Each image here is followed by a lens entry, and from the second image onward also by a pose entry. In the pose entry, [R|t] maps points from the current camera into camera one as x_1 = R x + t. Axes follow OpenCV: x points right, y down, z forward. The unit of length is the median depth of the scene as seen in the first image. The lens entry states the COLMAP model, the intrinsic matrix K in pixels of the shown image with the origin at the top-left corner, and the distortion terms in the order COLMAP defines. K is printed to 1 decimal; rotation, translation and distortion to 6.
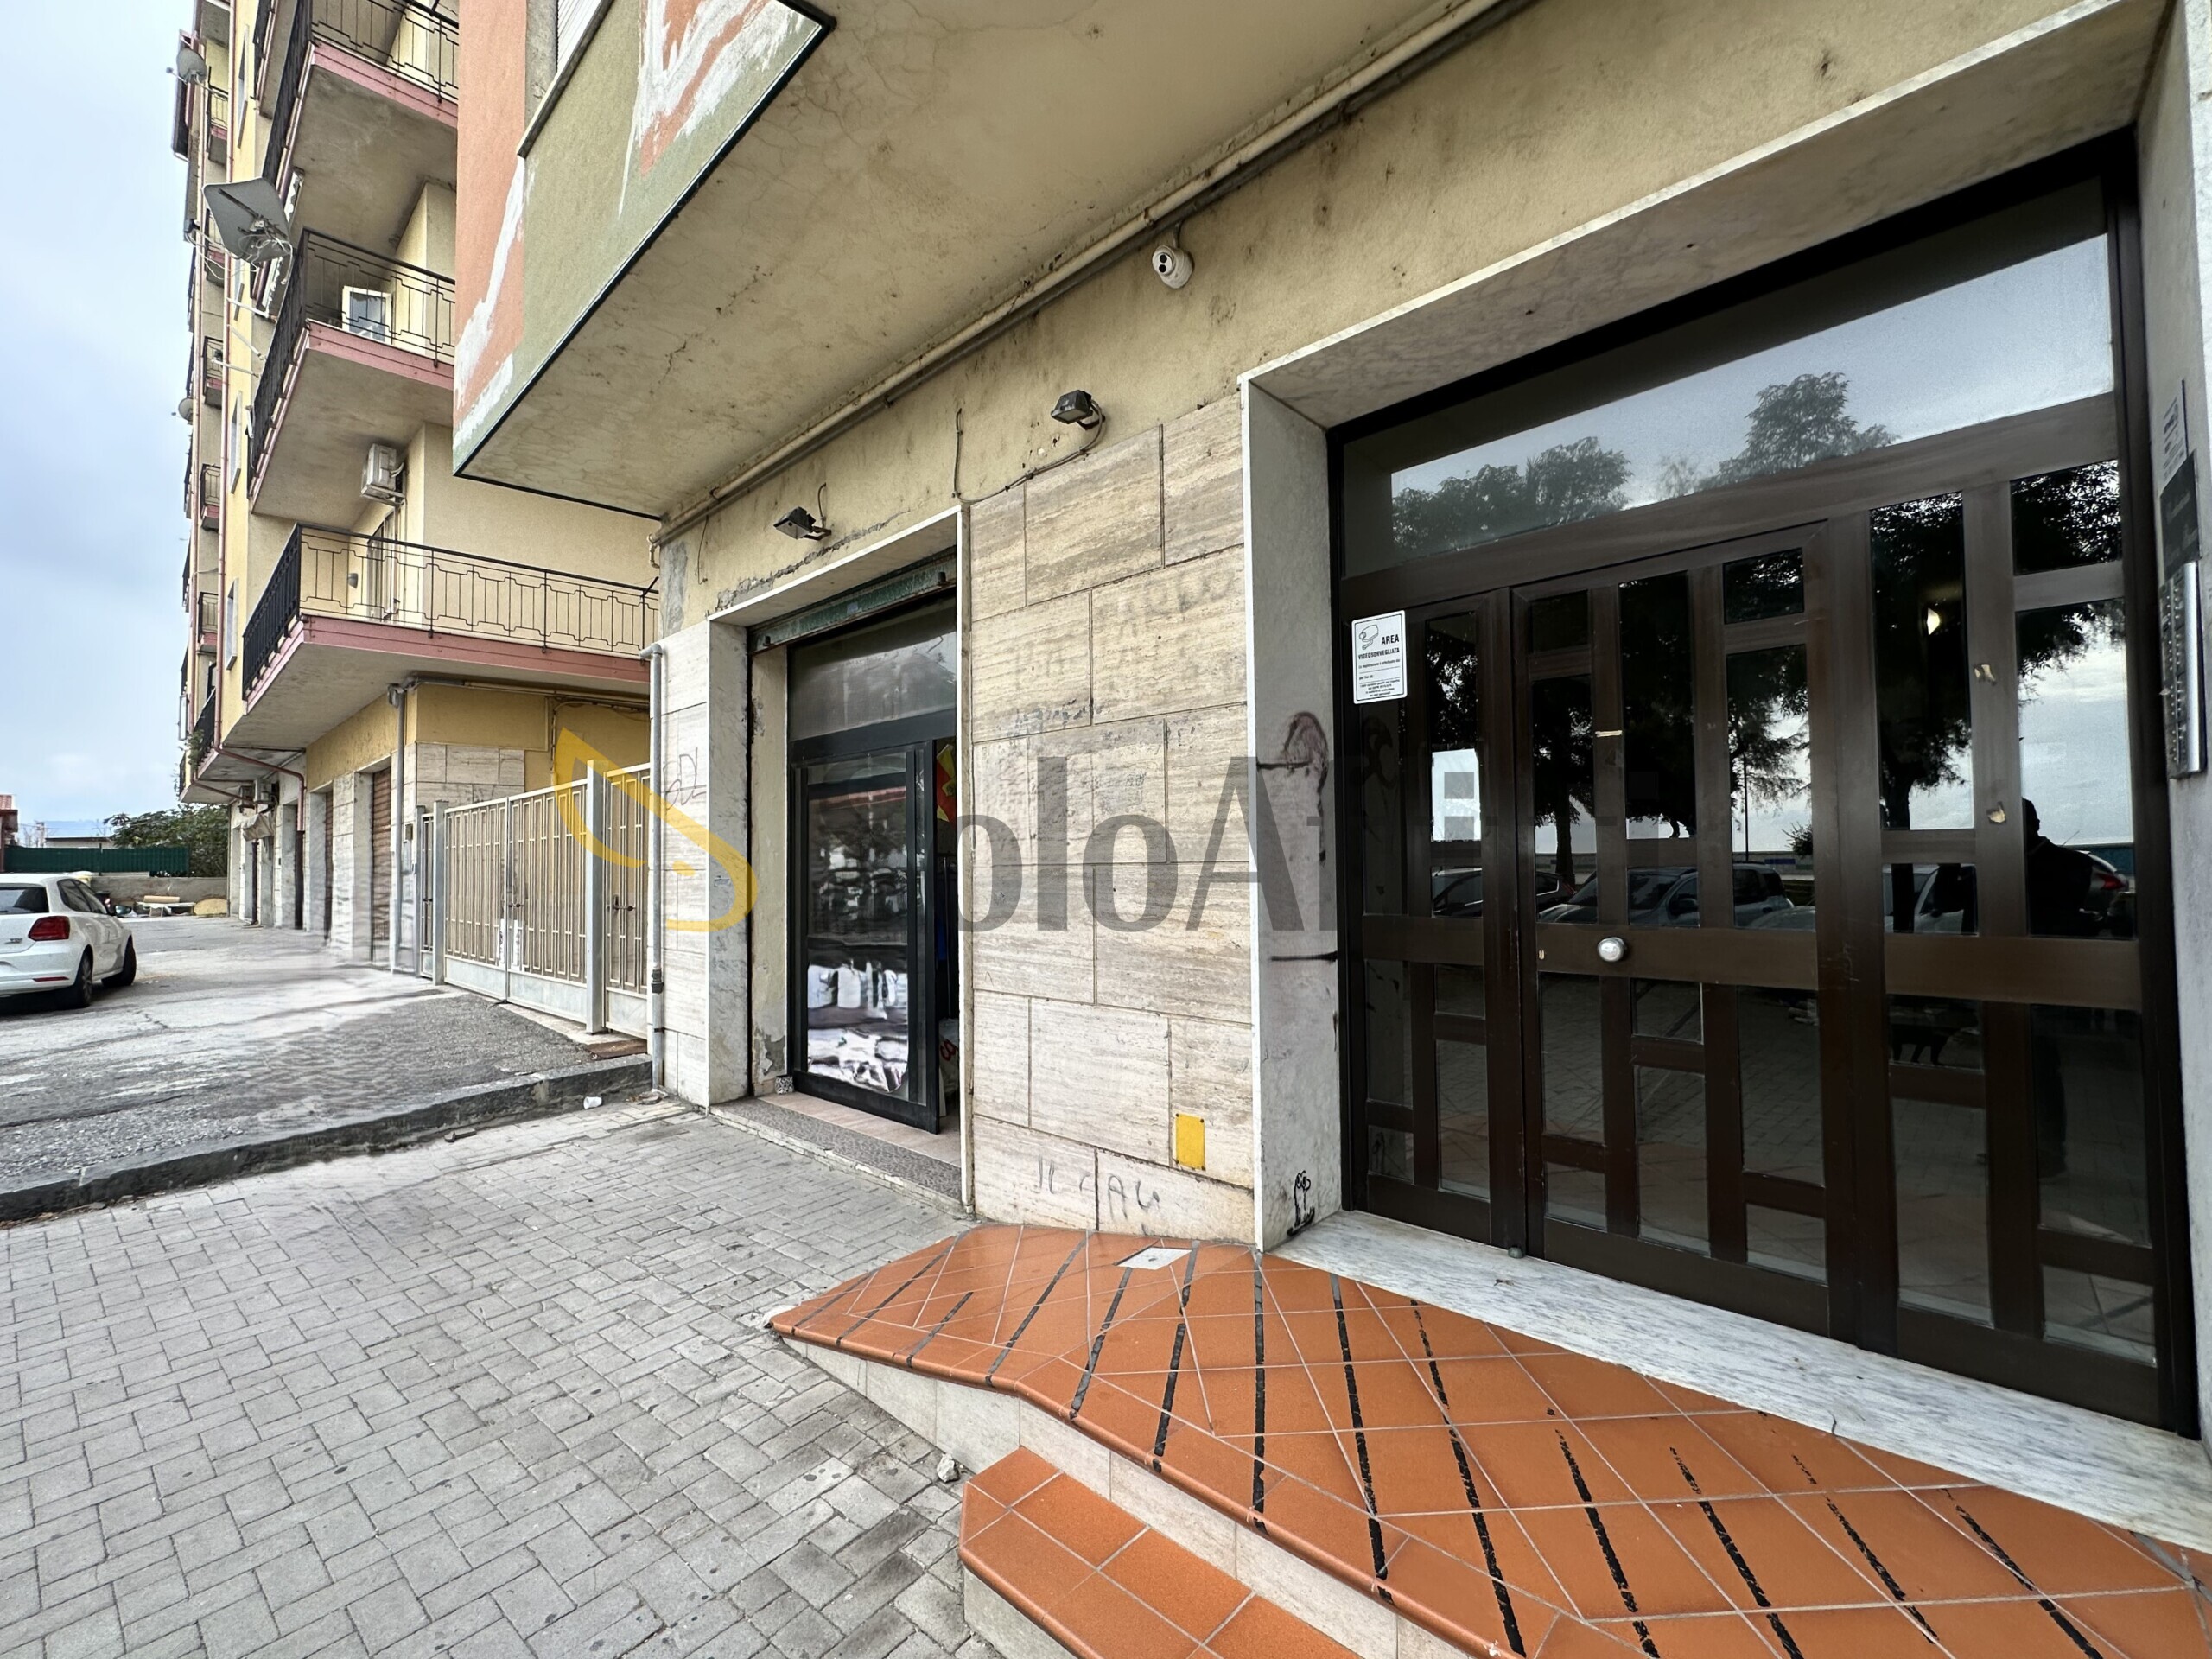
lens RADIAL K [[905.7, 0, 1129.0], [0, 905.7, 829.8], [0, 0, 1]] dist [-0.002979, -0.000212]
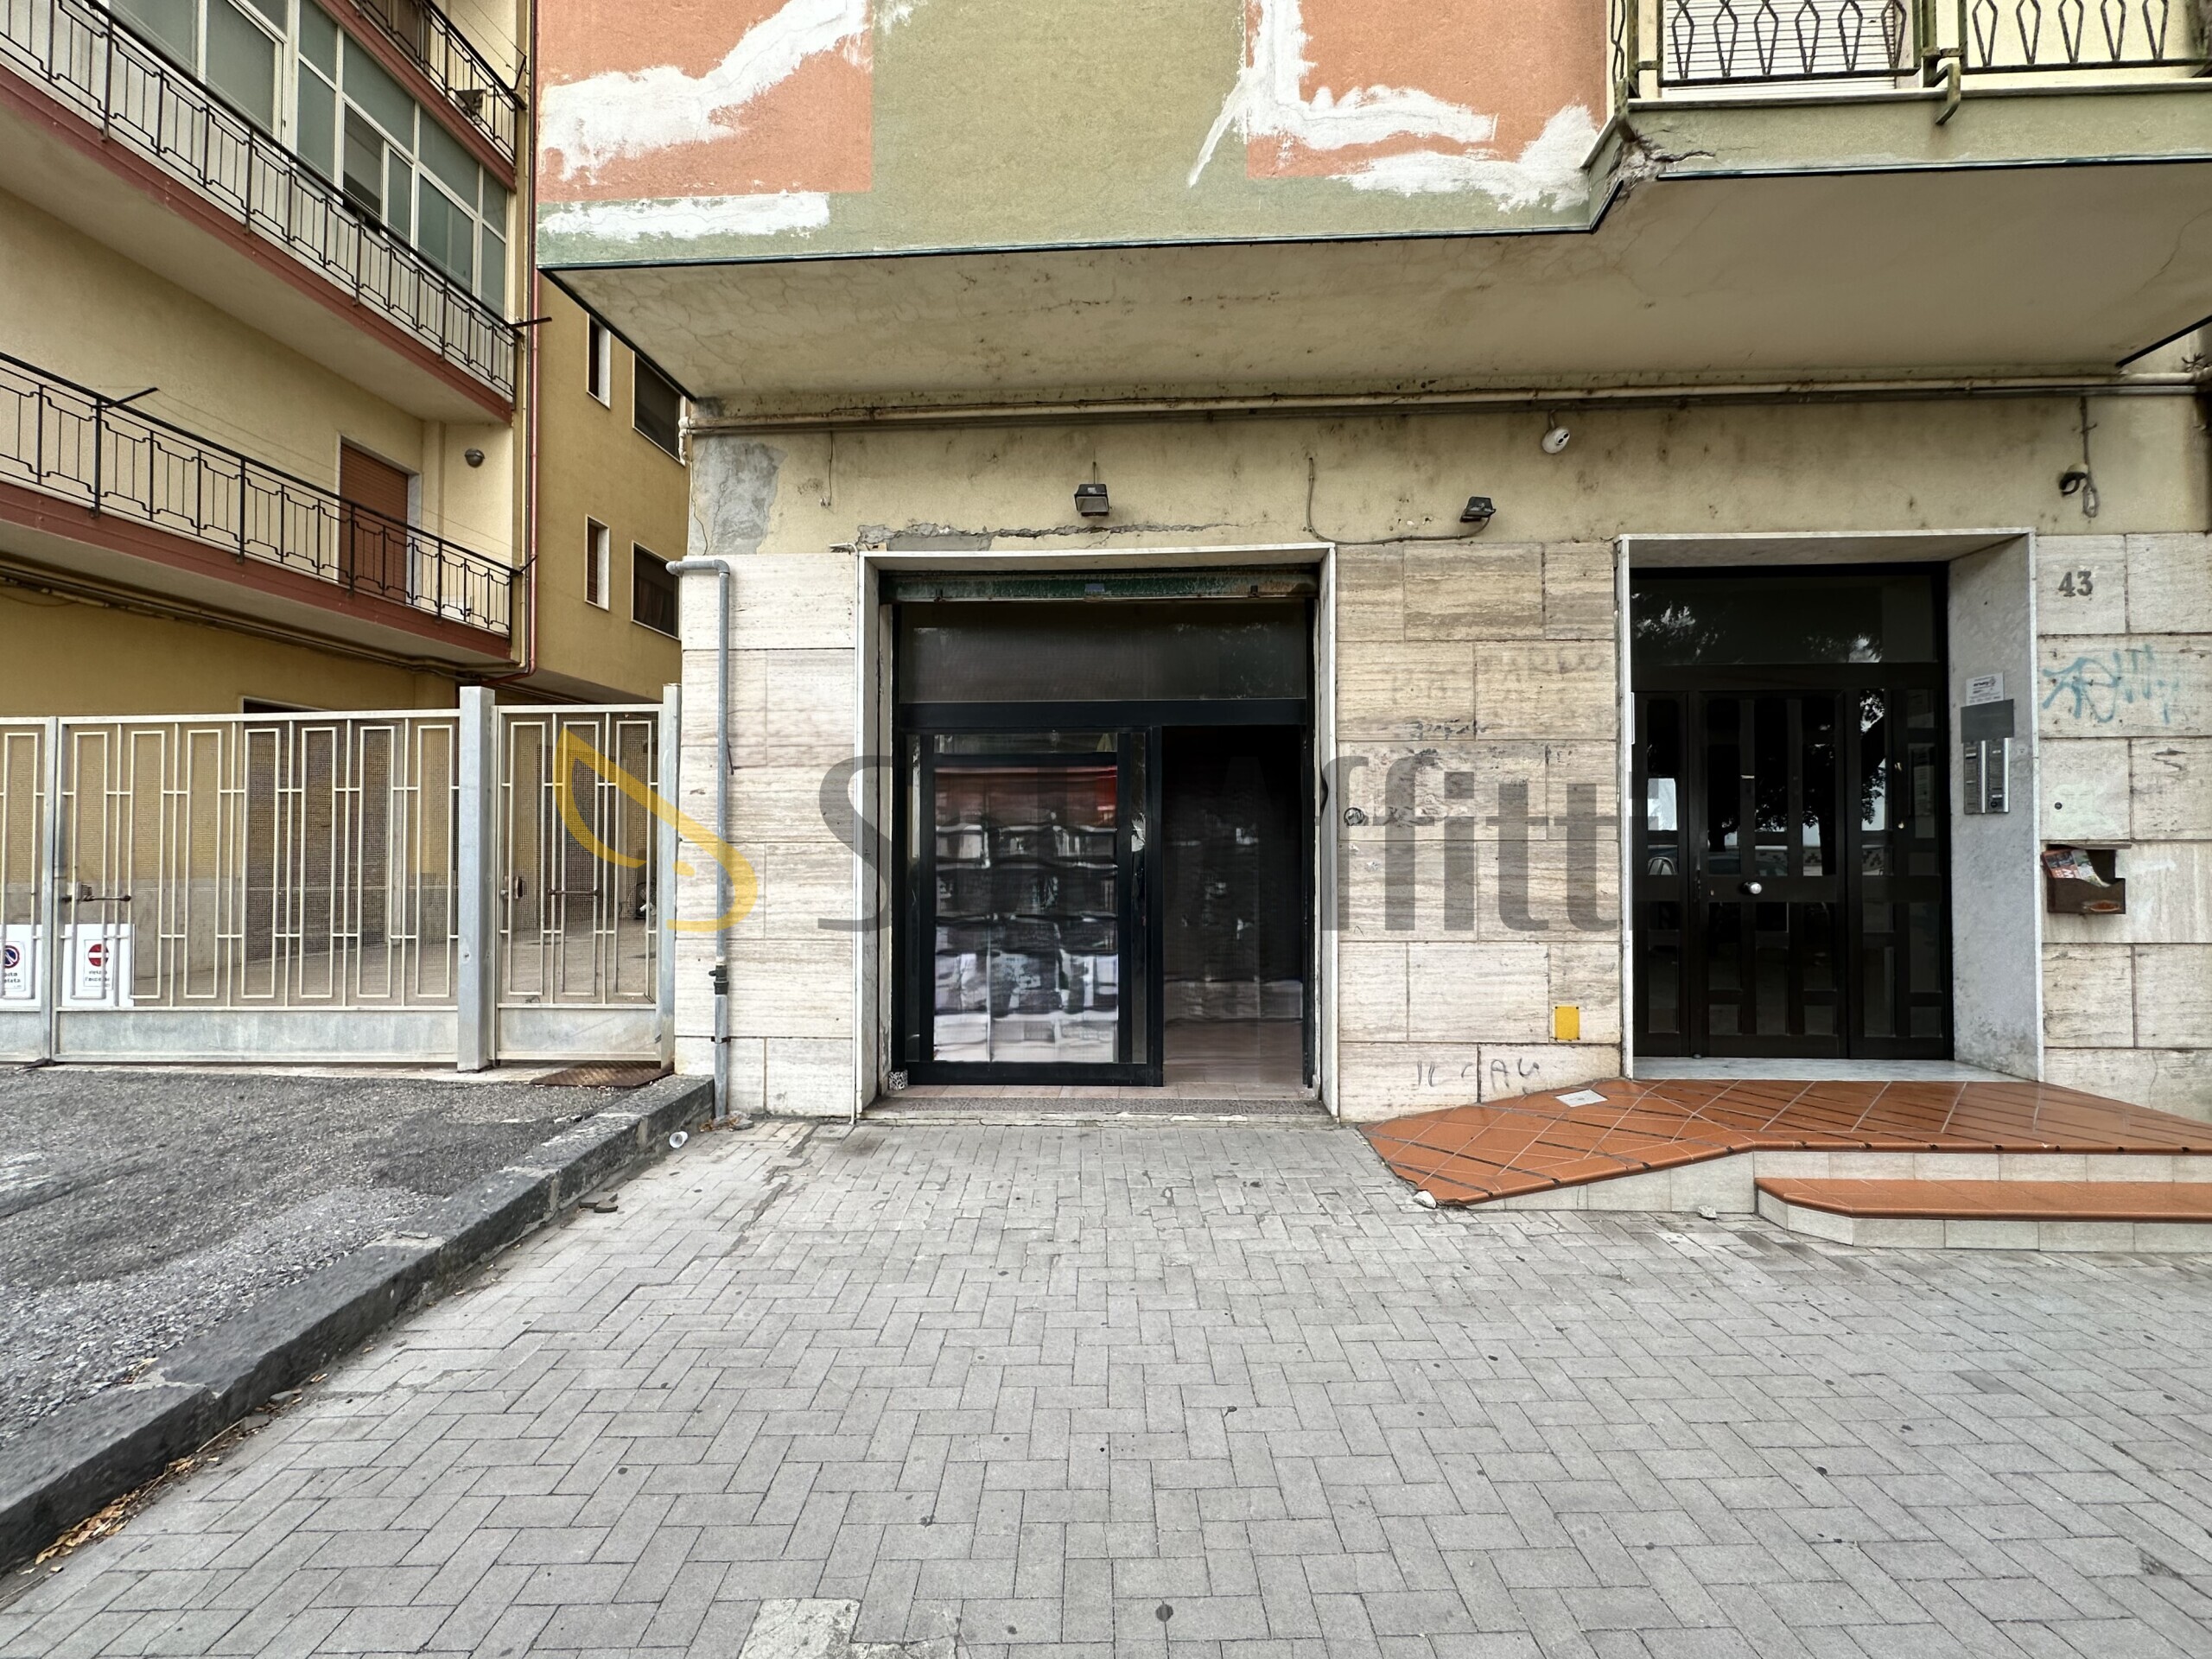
lens RADIAL K [[881.1, 0, 1106.0], [0, 881.1, 829.5], [0, 0, 1]] dist [-0.001376, -0.000178]
pose [[0.775410, 0.027781, 0.630847, -1.299597], [-0.032744, 0.999457, -0.003767, 0.043783], [-0.630609, -0.017735, 0.775898, 0.304155]]
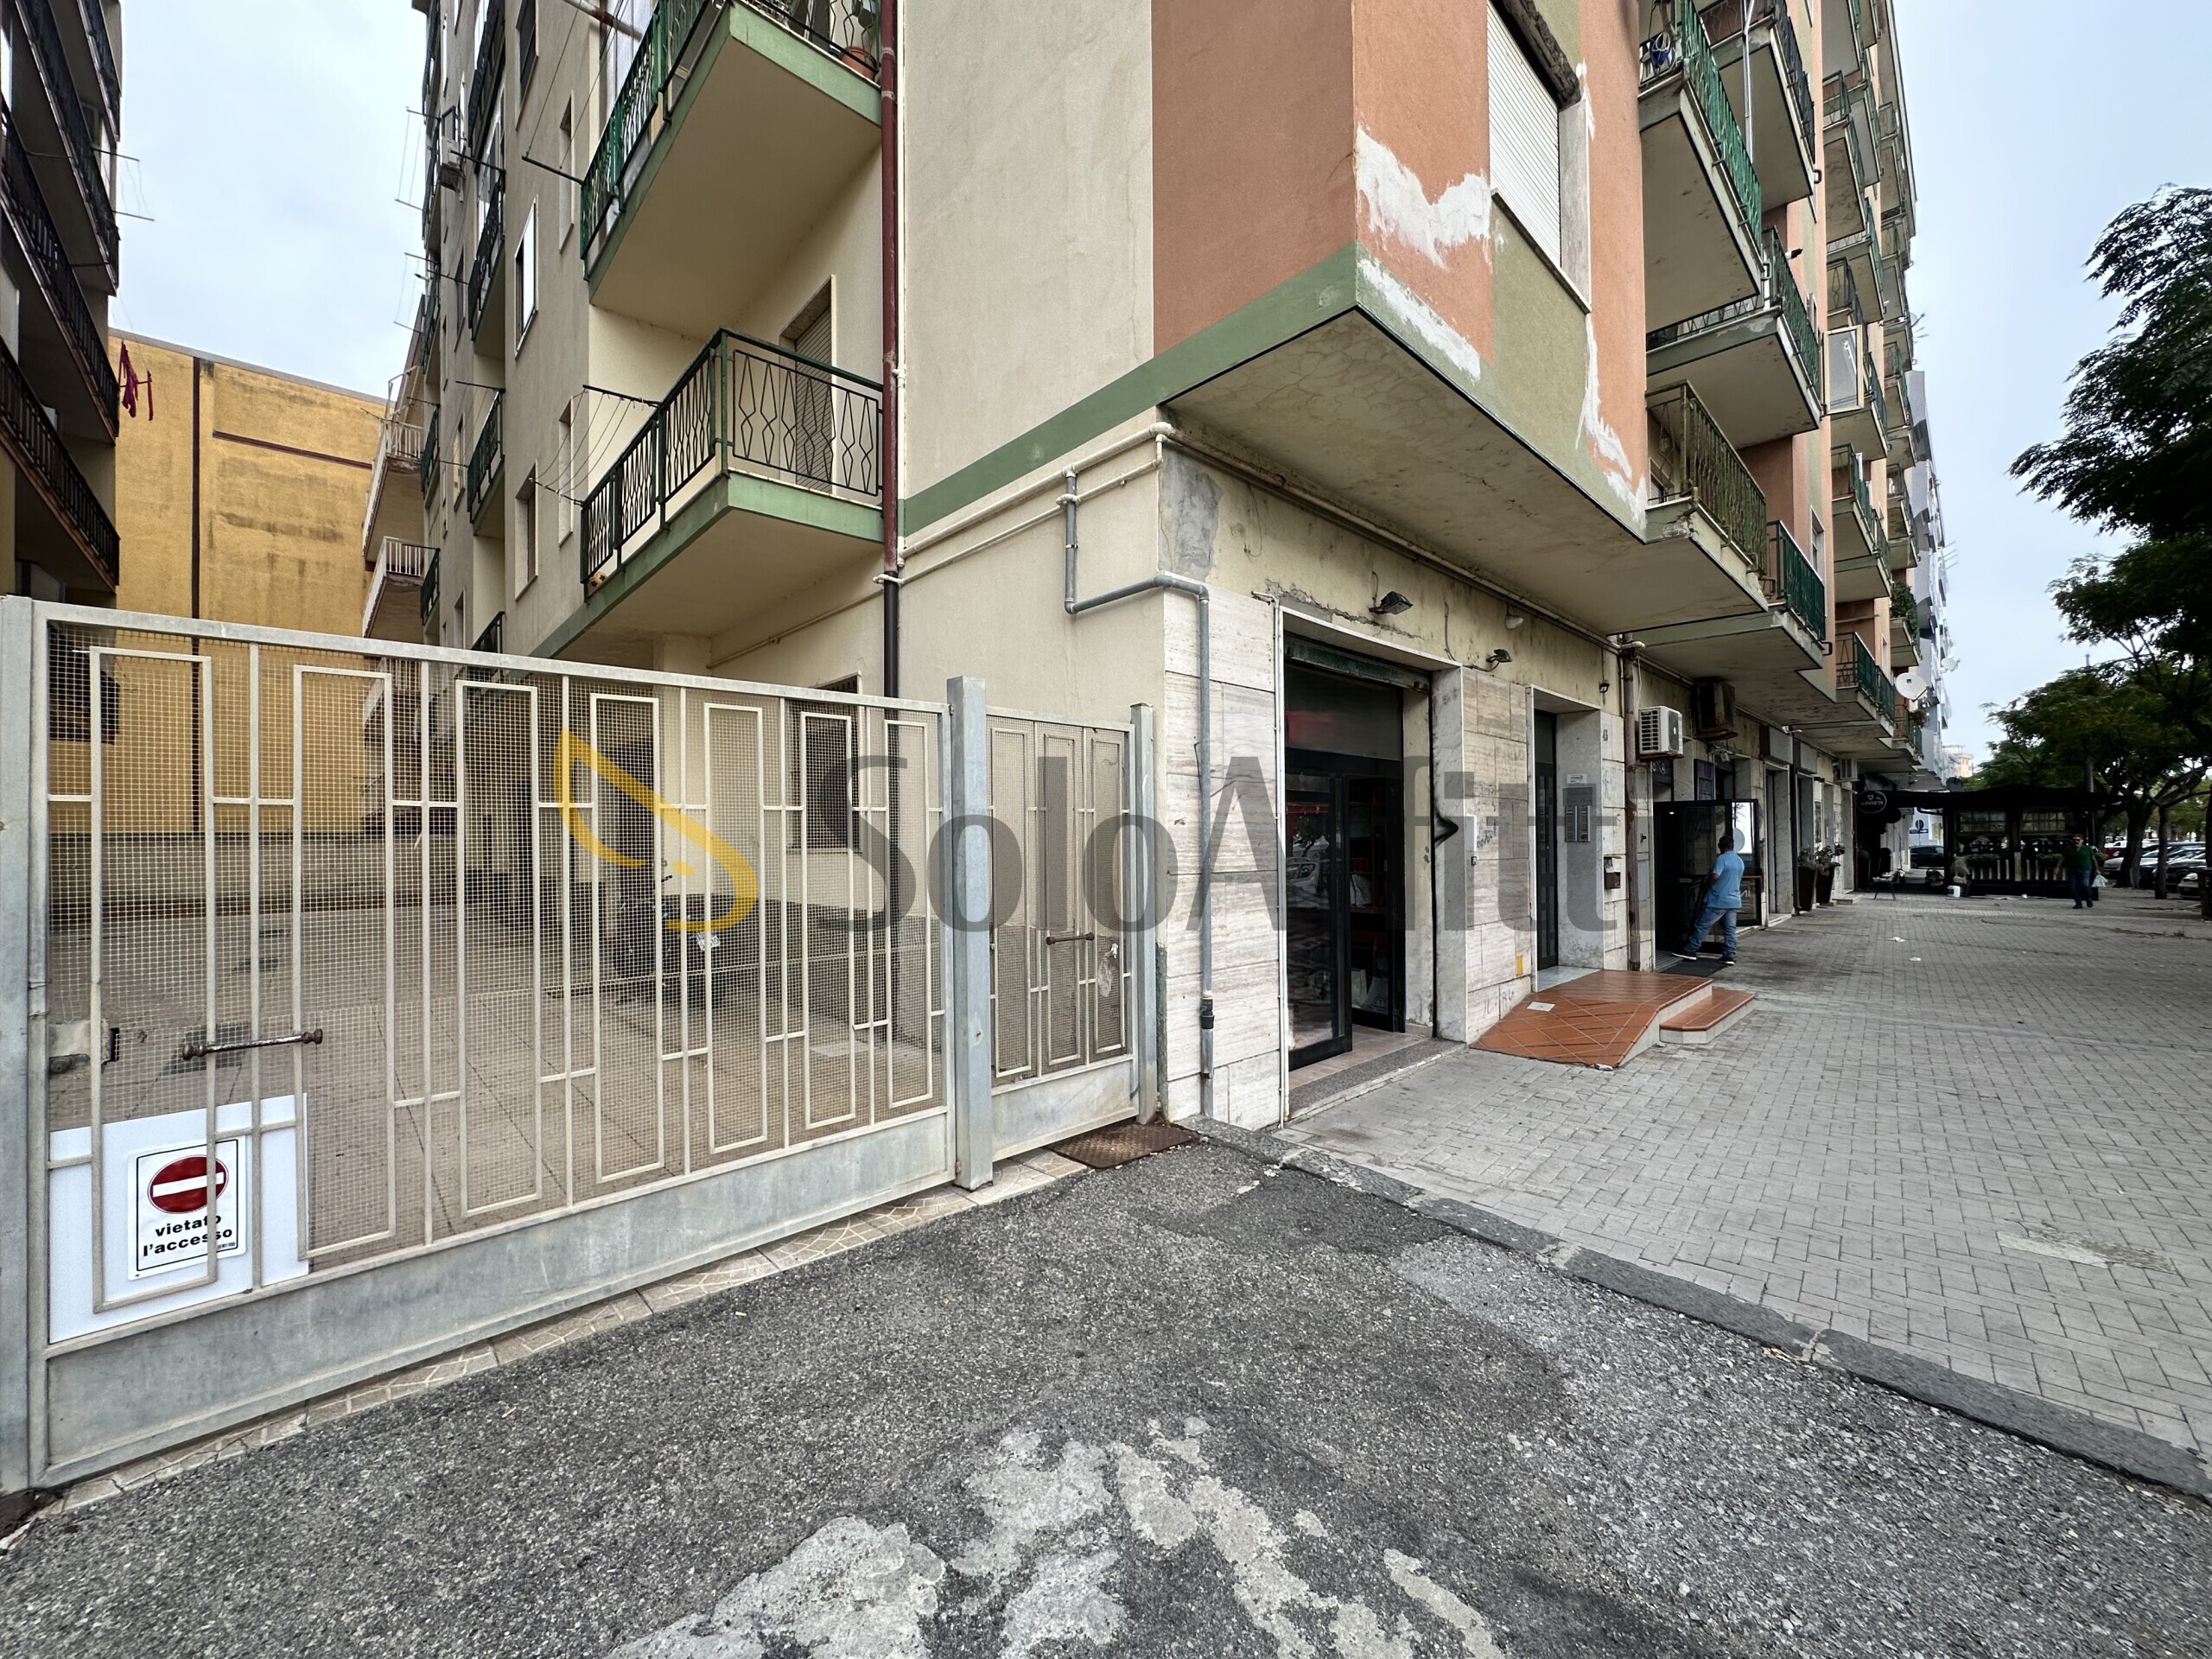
lens RADIAL K [[868.7, 0, 1106.0], [0, 868.7, 829.5], [0, 0, 1]] dist [-0.001330, 0.000012]
pose [[0.068415, 0.031516, 0.997159, -2.223355], [-0.027942, 0.999169, -0.029662, 0.053570], [-0.997266, -0.025833, 0.069238, 1.788250]]
